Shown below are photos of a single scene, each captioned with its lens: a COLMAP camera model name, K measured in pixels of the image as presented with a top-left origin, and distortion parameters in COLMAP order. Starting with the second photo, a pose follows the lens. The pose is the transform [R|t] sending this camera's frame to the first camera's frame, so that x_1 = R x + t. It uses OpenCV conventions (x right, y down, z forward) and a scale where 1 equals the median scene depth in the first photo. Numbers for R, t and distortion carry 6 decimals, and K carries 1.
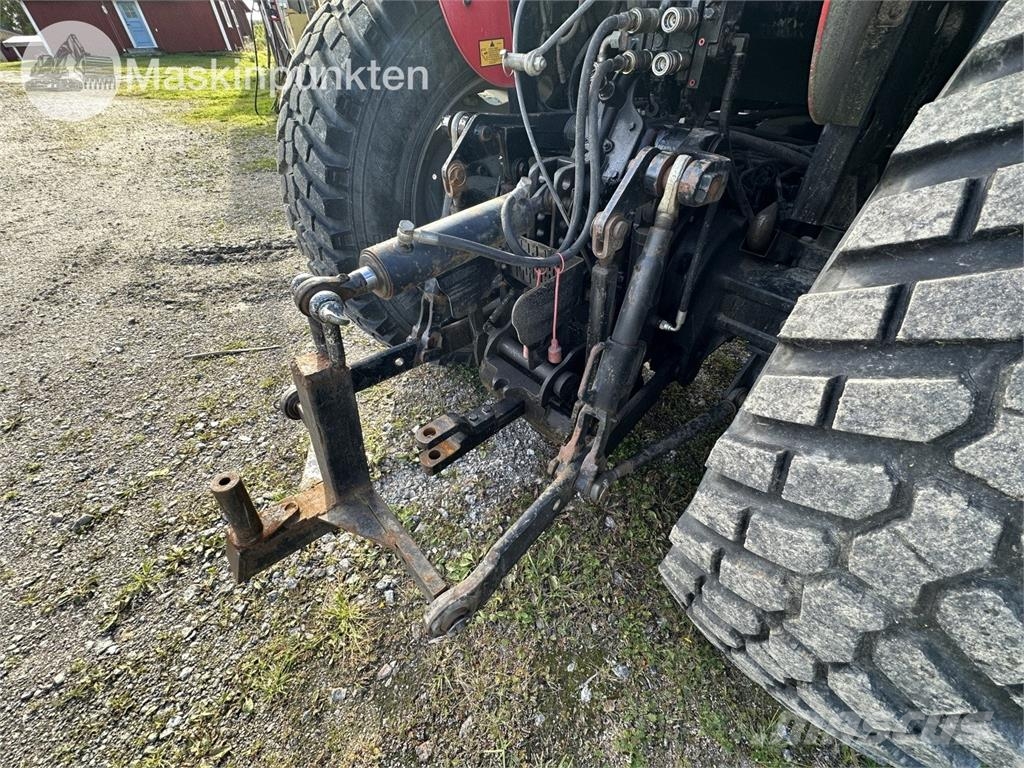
lens RADIAL K [[409.1, 0, 509.8], [0, 409.1, 384.4], [0, 0, 1]] dist [-0.001686, 0.000288]
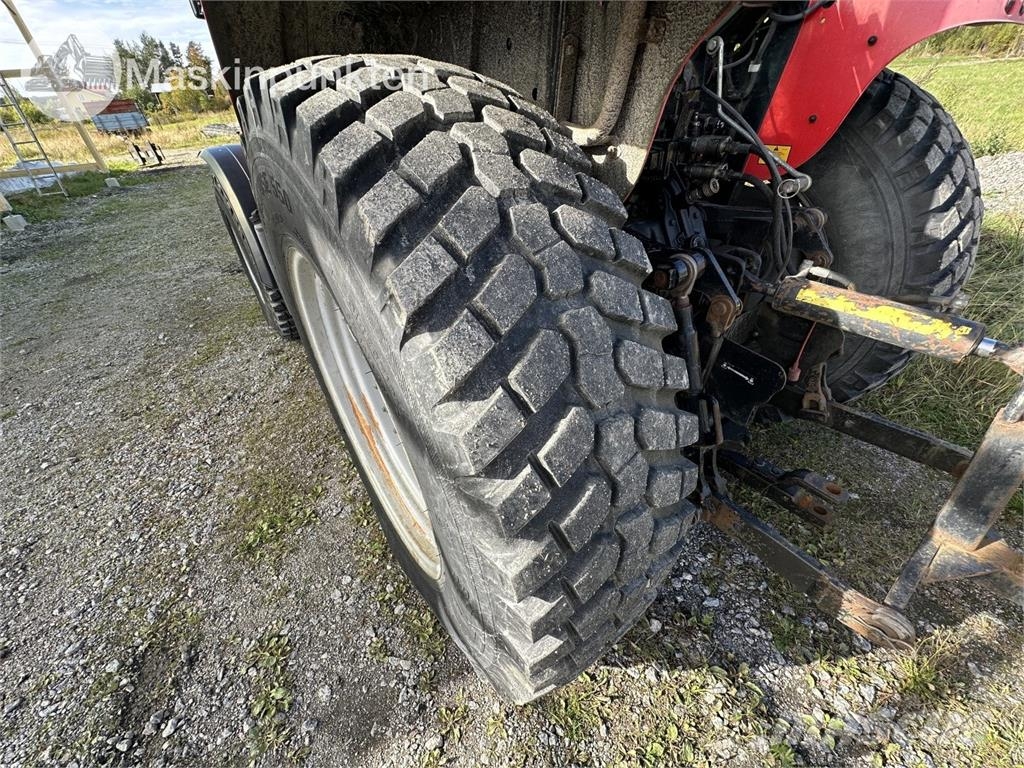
lens RADIAL K [[409.1, 0, 509.8], [0, 409.1, 384.4], [0, 0, 1]] dist [-0.001686, 0.000288]
pose [[0.102901, -0.566325, 0.817733, -0.944351], [0.691123, 0.631952, 0.350693, -0.955889], [-0.715374, 0.529068, 0.456429, 0.905554]]
